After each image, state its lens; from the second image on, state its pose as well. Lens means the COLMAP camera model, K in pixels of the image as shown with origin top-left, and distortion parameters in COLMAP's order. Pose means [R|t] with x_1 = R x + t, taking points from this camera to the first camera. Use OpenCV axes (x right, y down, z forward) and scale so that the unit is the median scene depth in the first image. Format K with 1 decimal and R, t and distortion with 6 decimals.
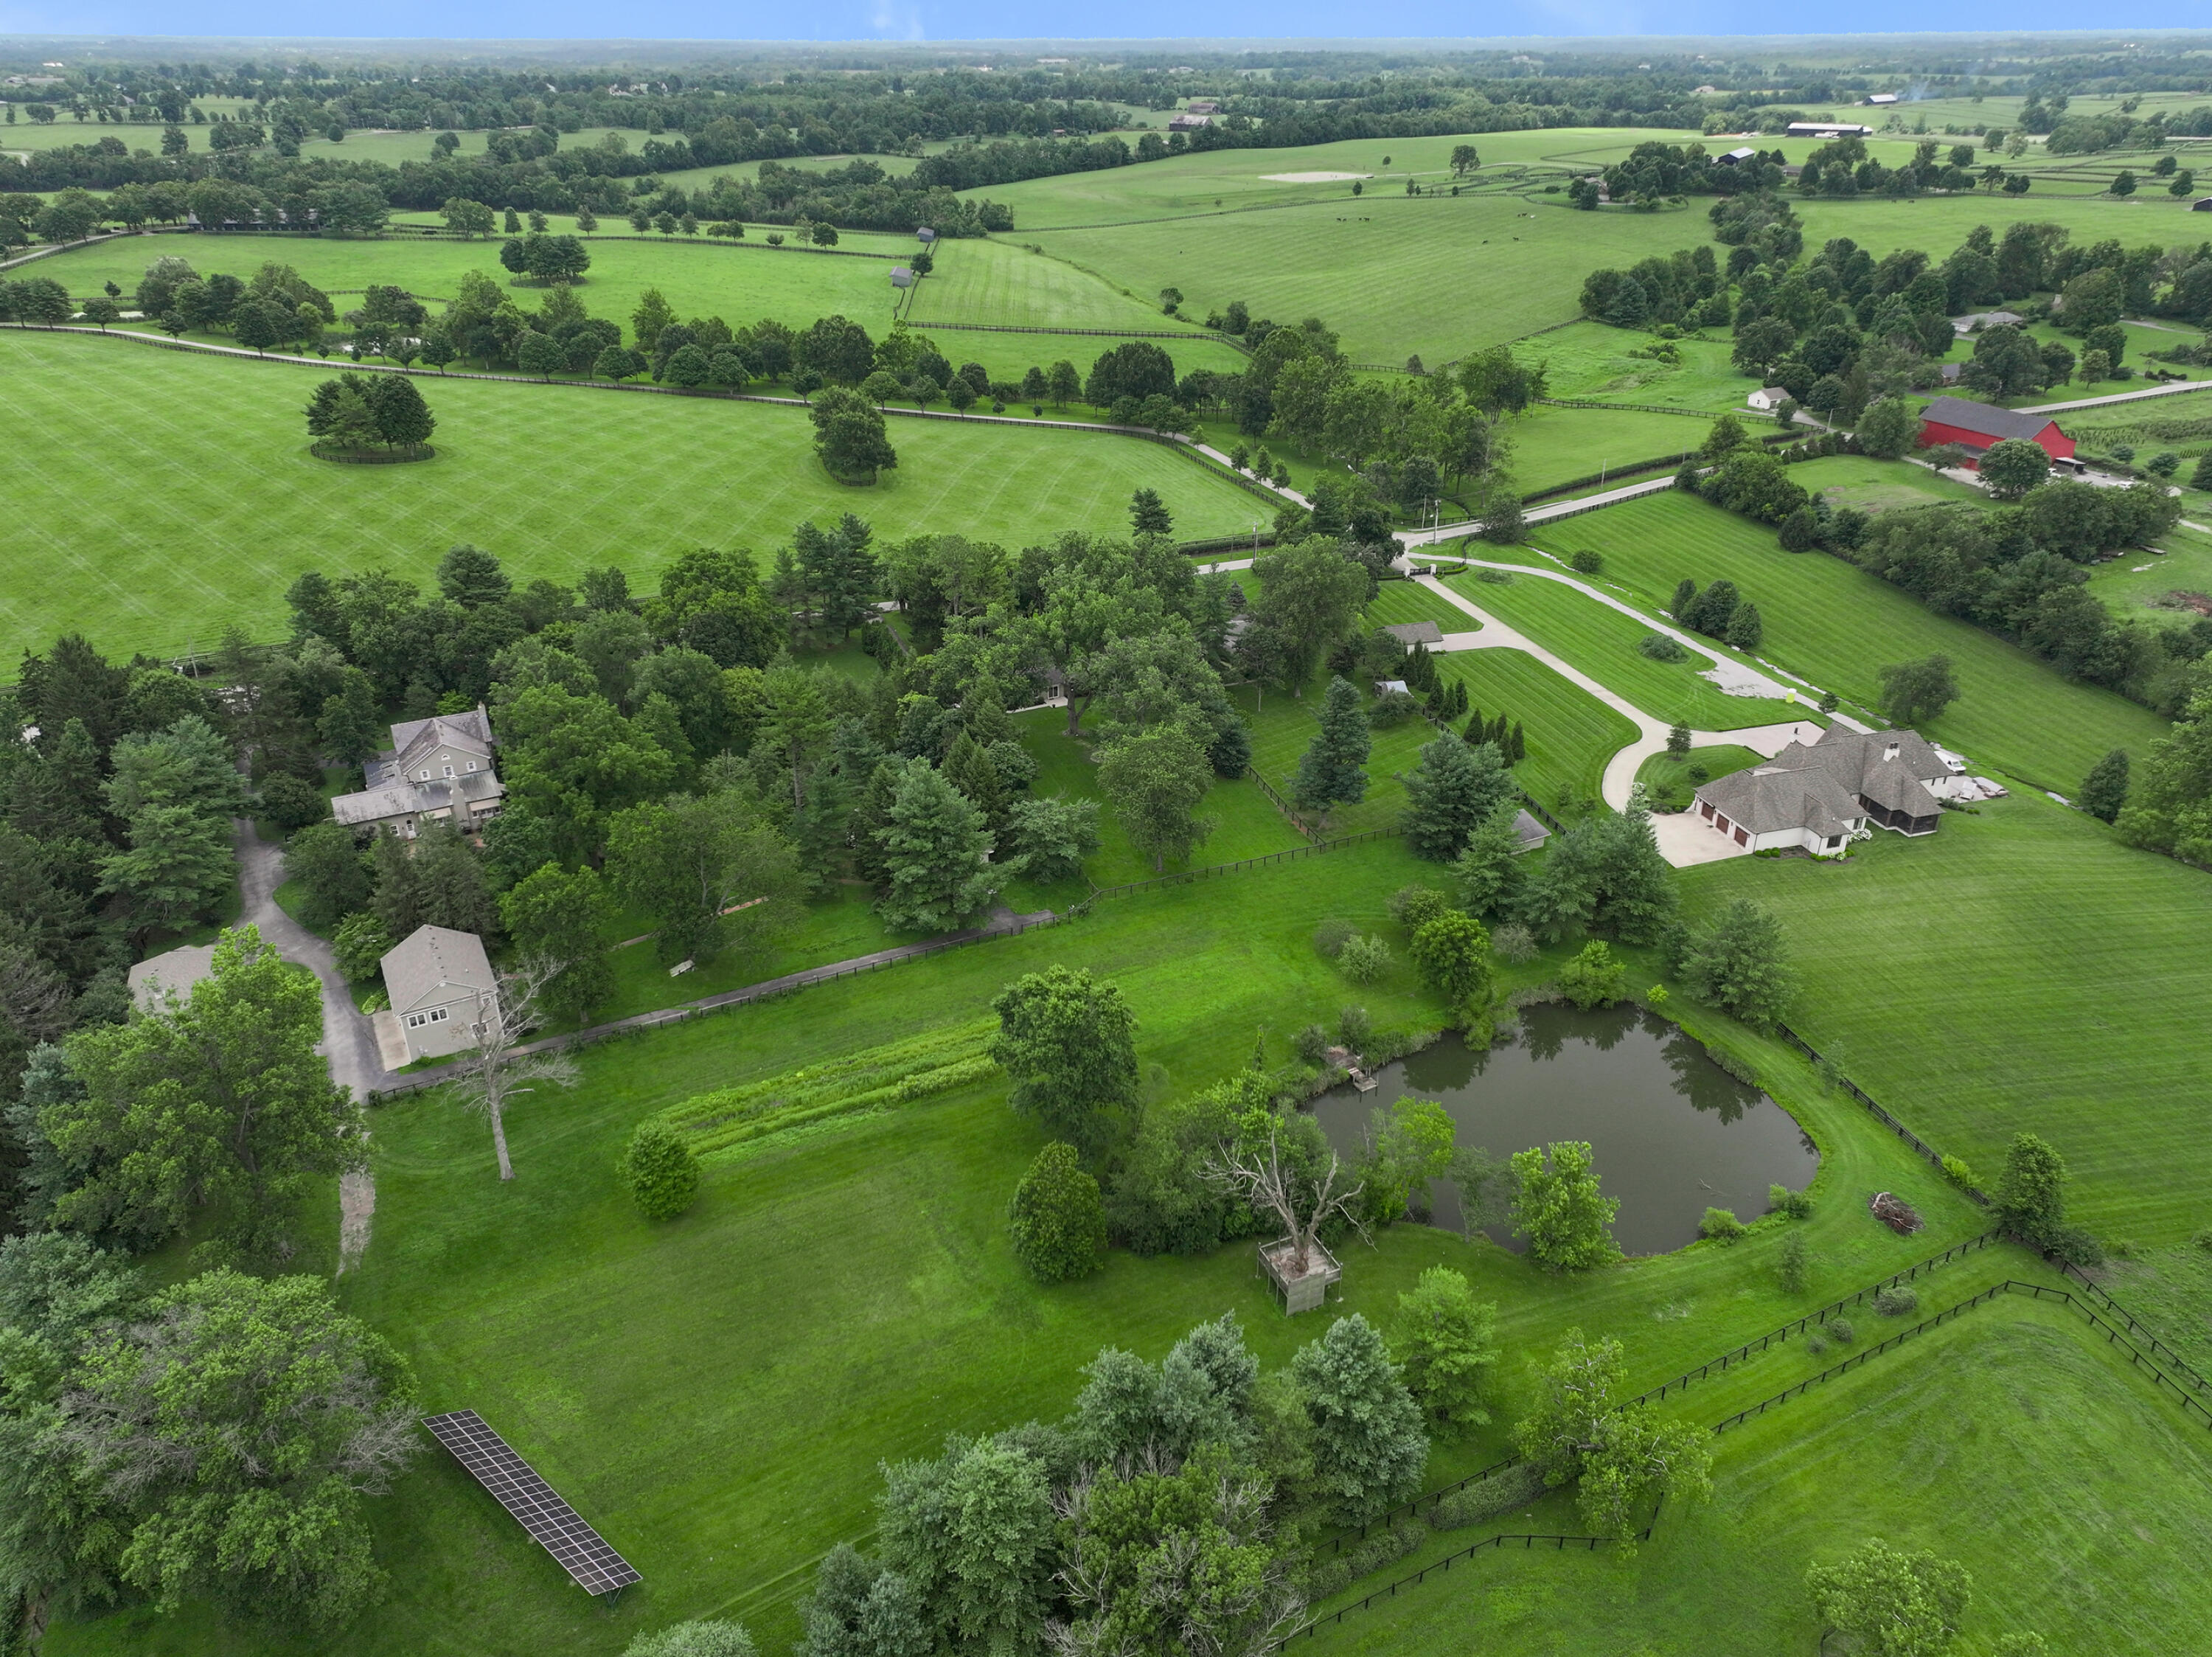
lens RADIAL K [[1545.6, 0, 1113.8], [0, 1545.6, 837.4], [0, 0, 1]] dist [-0.007205, 0.025188]
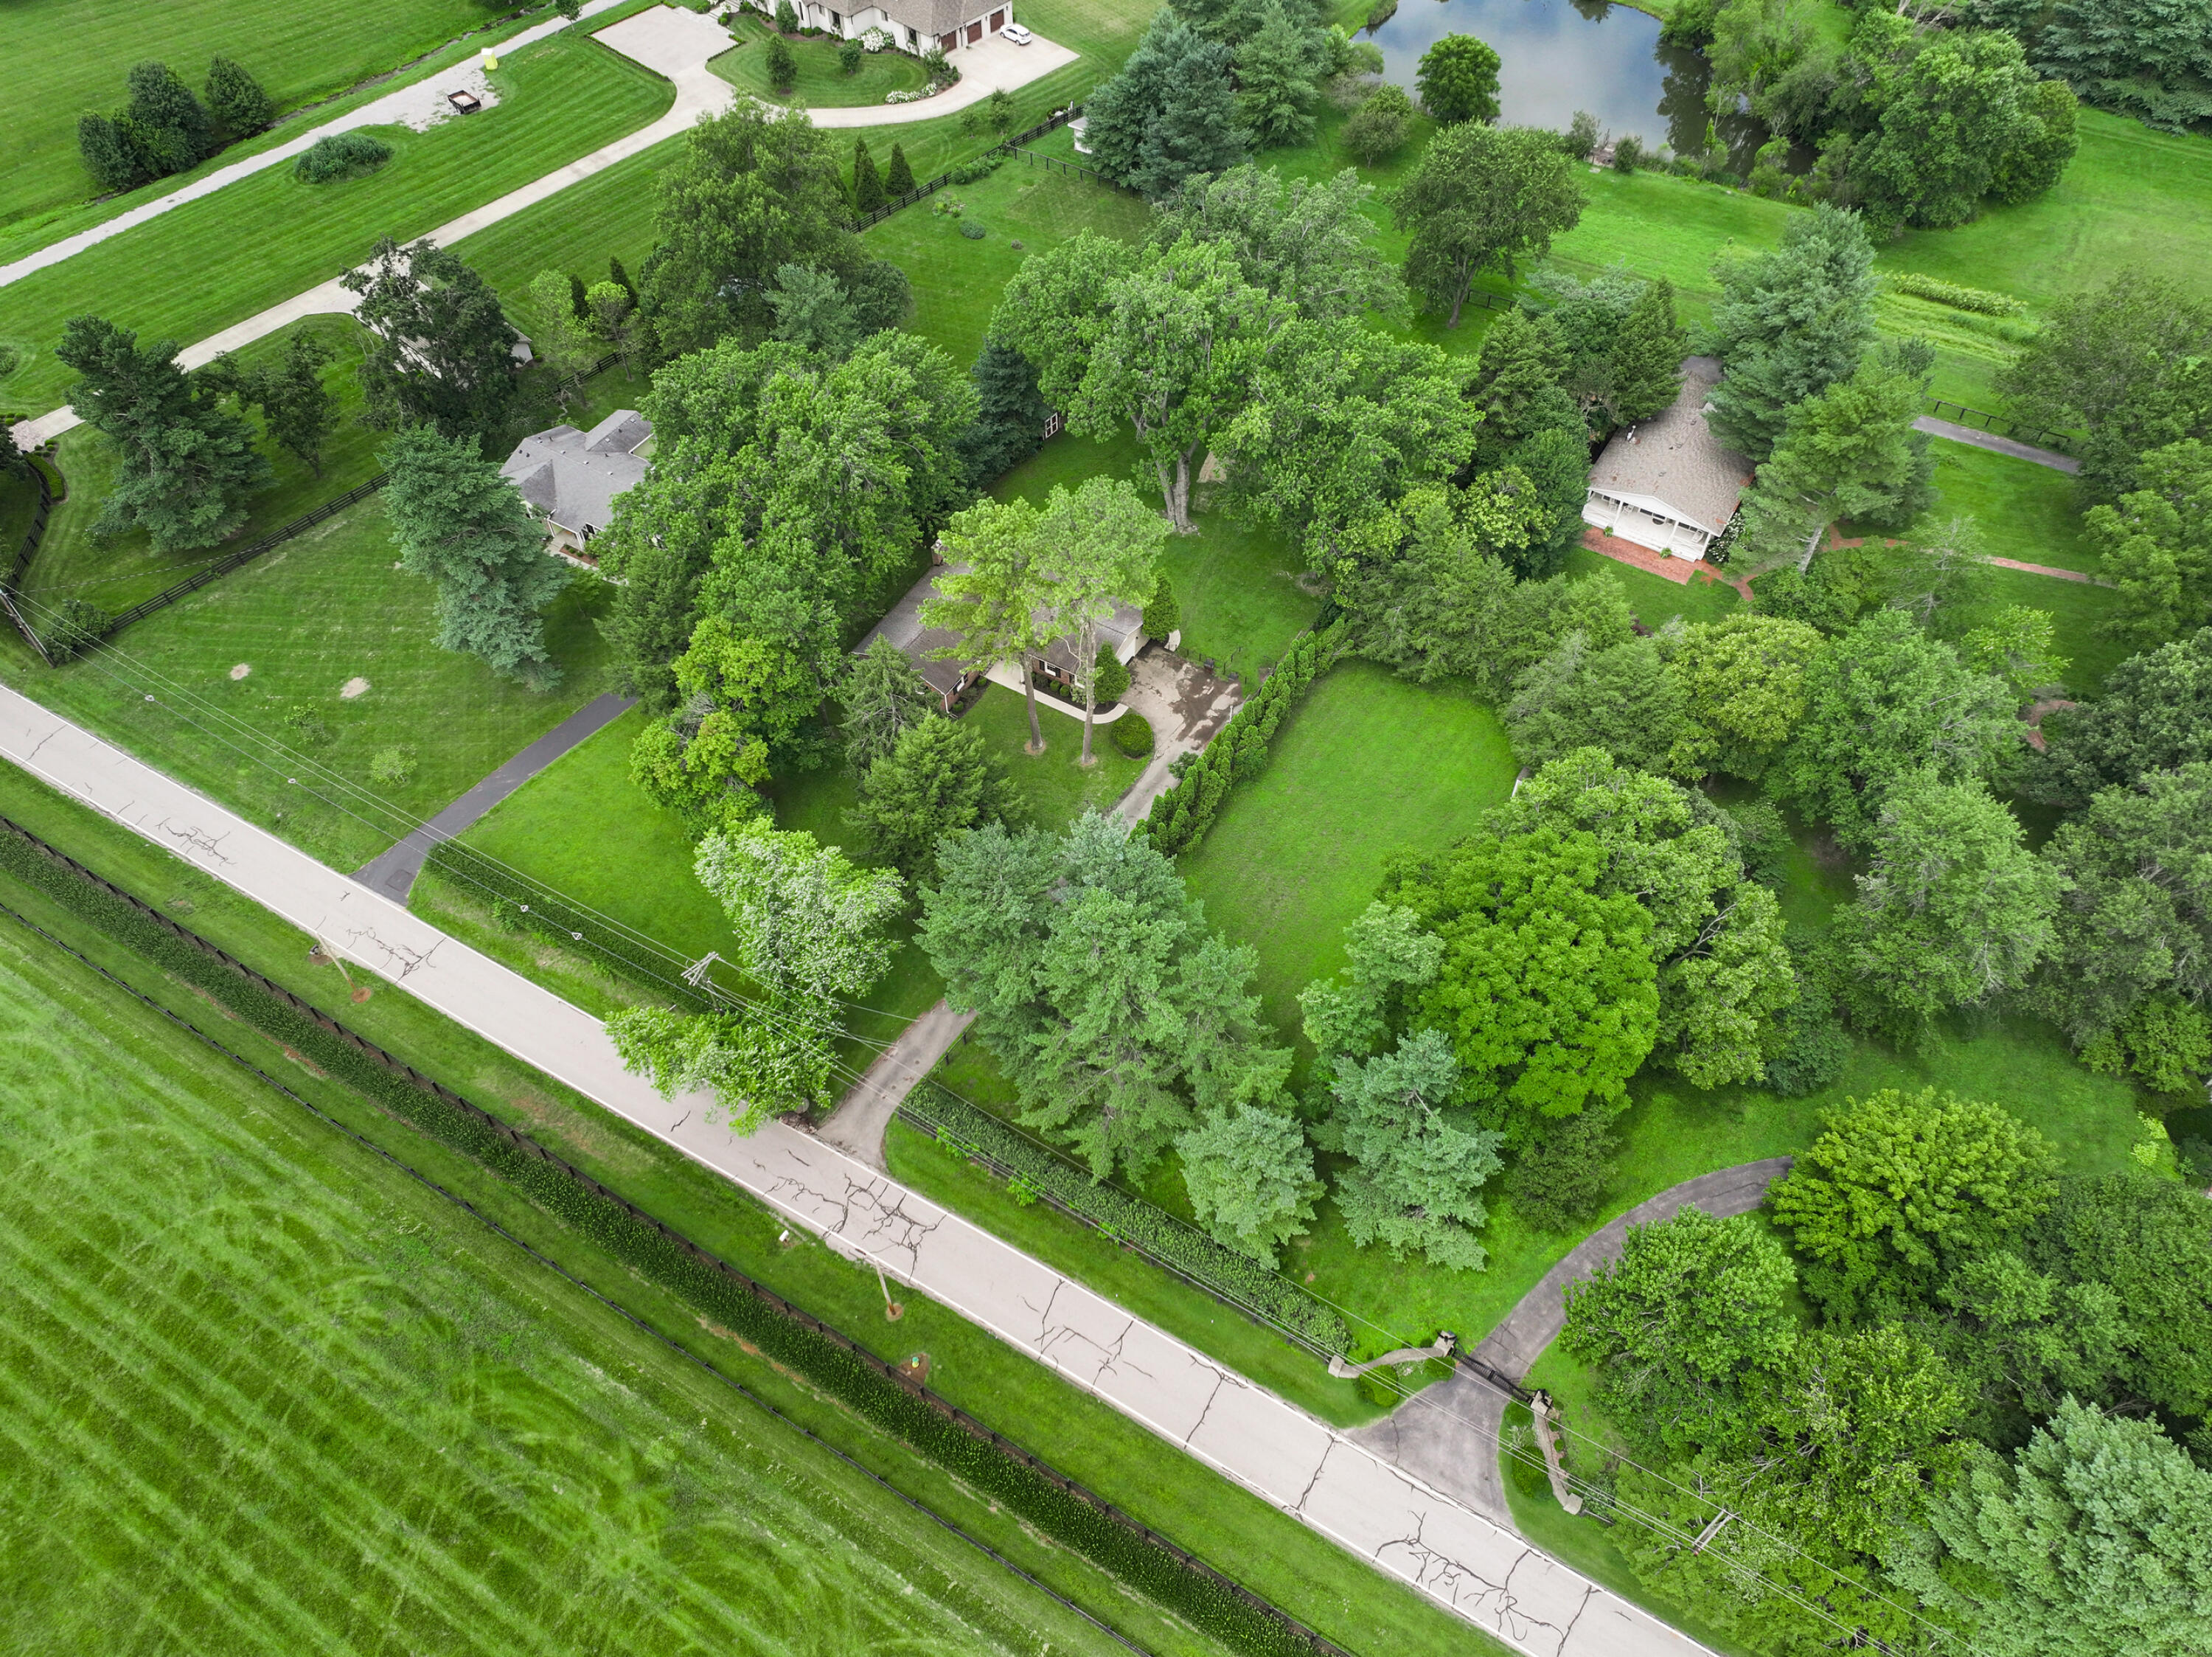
lens RADIAL K [[1545.6, 0, 1106.3], [0, 1545.6, 823.1], [0, 0, 1]] dist [-0.007205, 0.025188]
pose [[-0.520124, -0.678820, 0.518338, -0.269263], [0.393353, 0.348308, 0.850855, -0.365207], [-0.758119, 0.646440, 0.085853, 0.723988]]
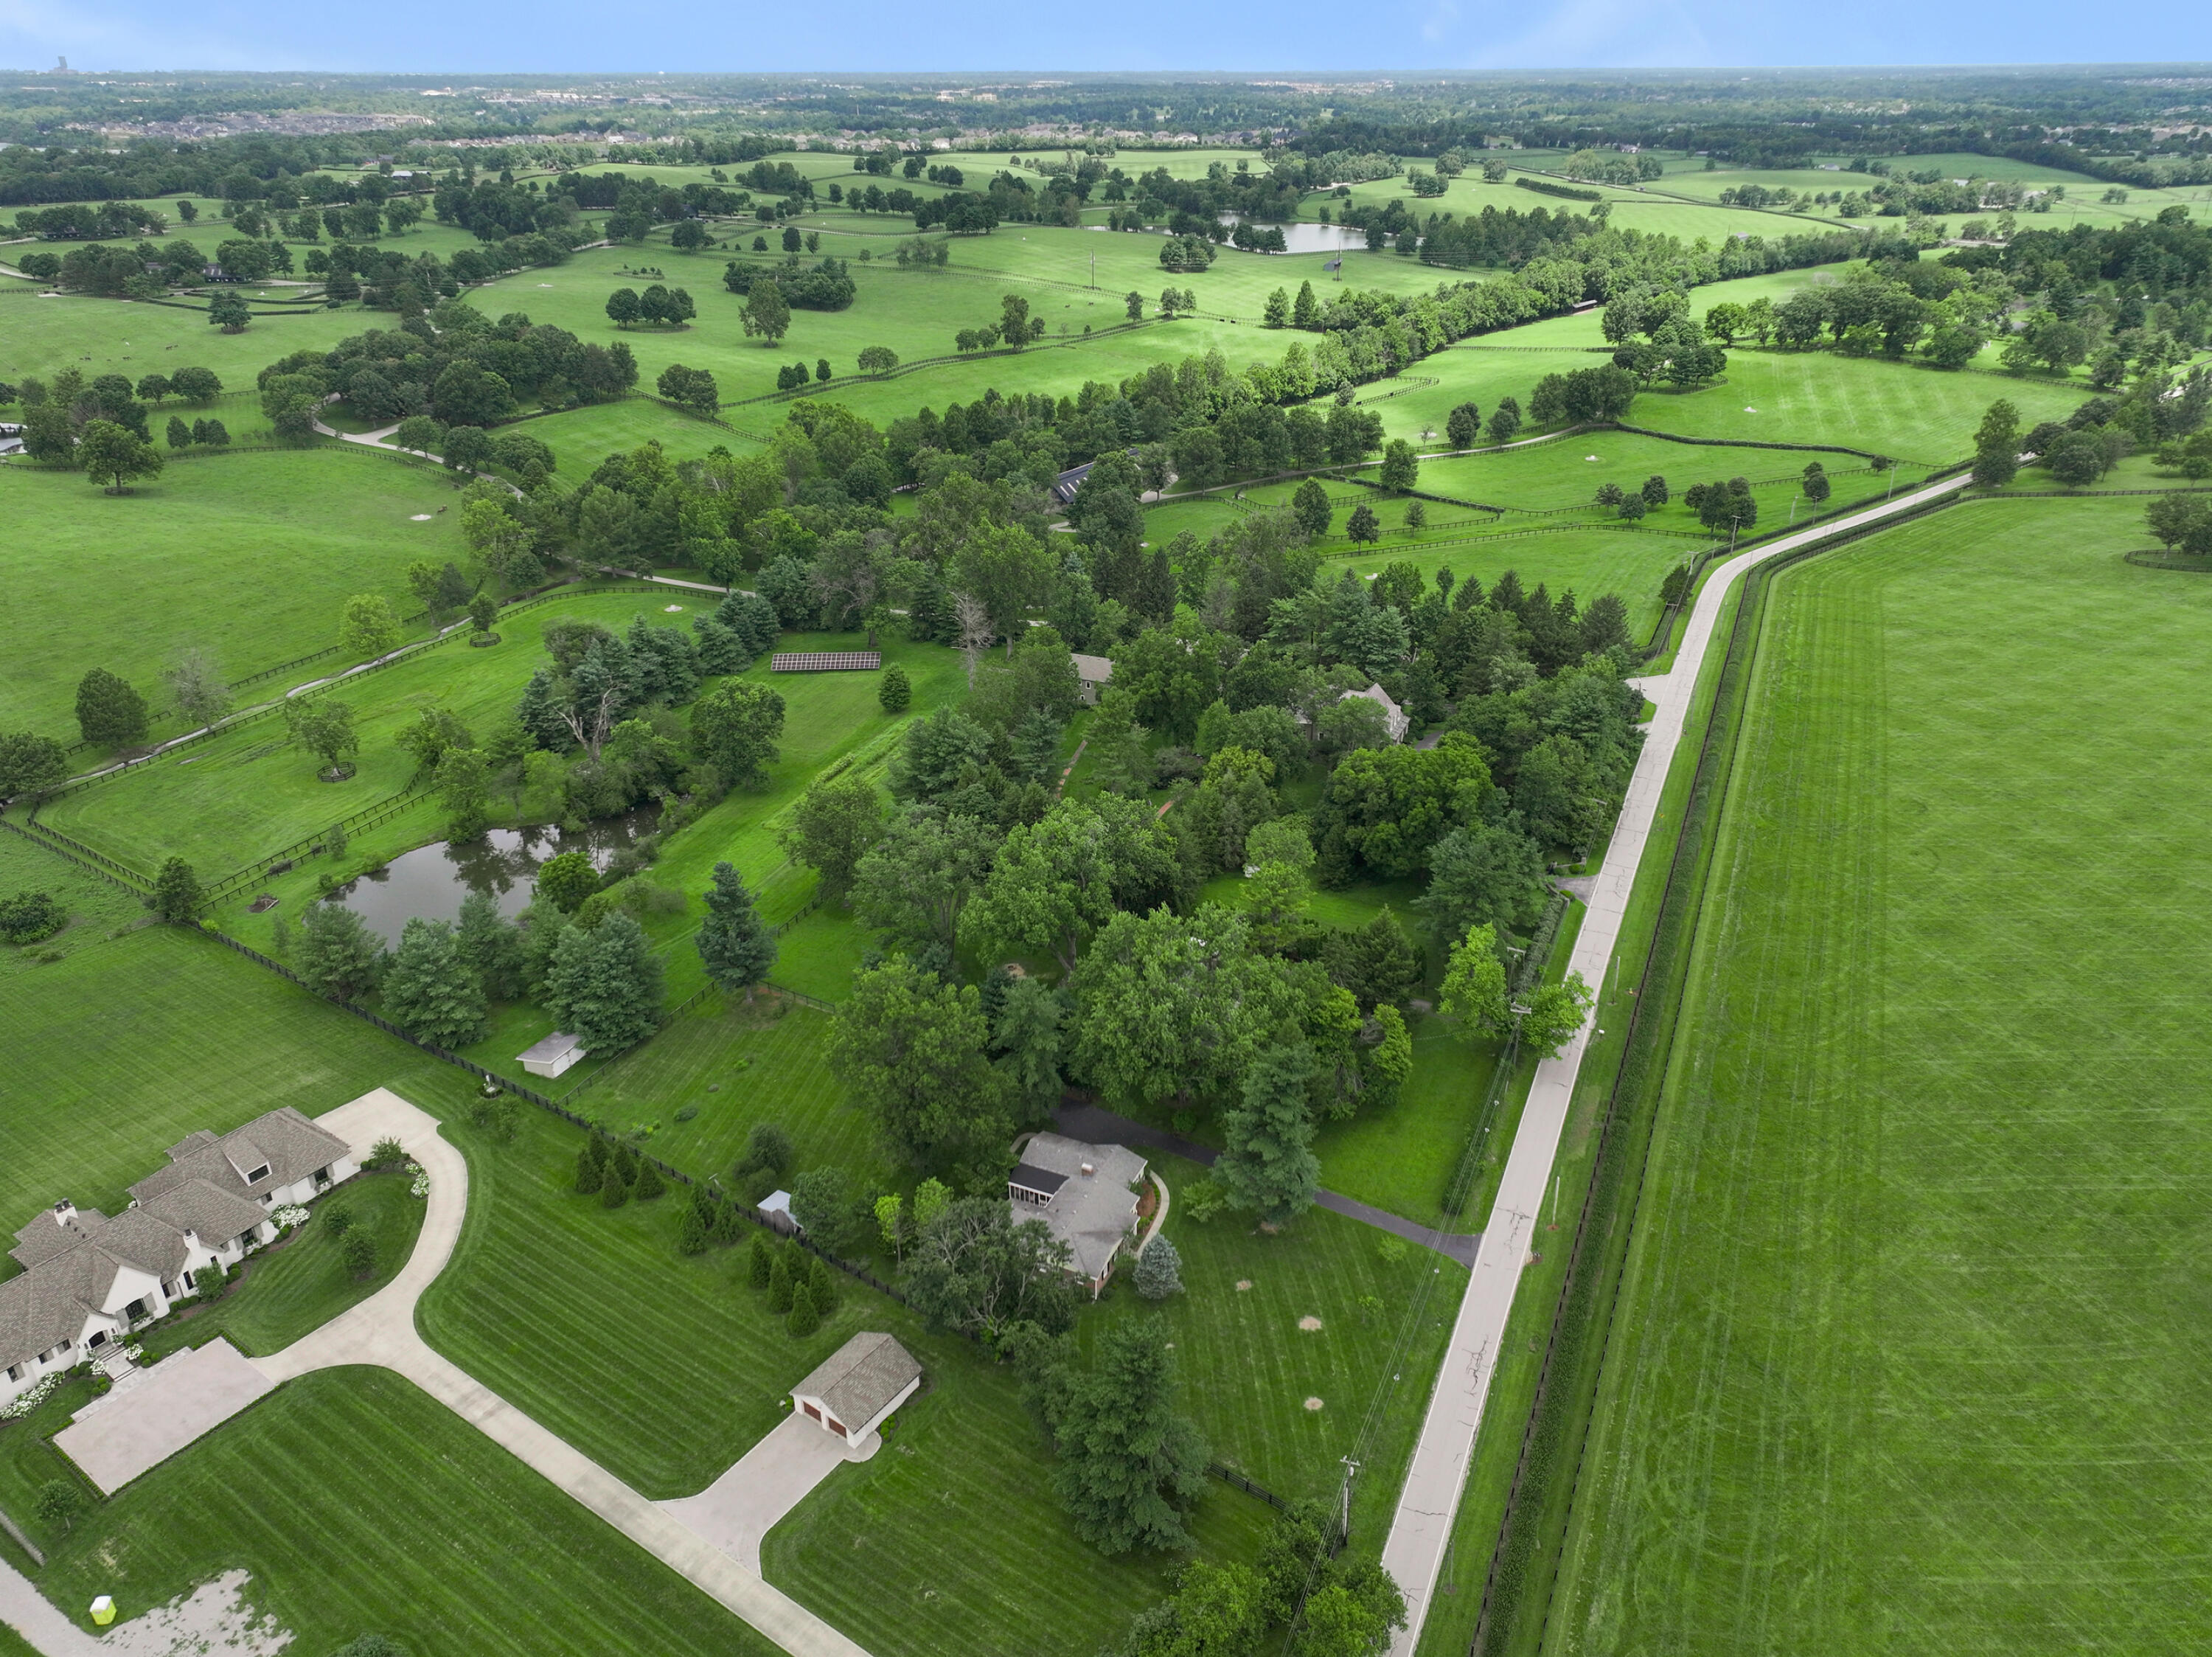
lens RADIAL K [[1545.6, 0, 1110.5], [0, 1545.6, 825.5], [0, 0, 1]] dist [-0.007205, 0.025188]
pose [[-0.785440, 0.269915, -0.556982, 0.303102], [-0.288984, 0.635863, 0.715658, -0.547957], [0.547331, 0.723066, -0.421431, 0.925071]]
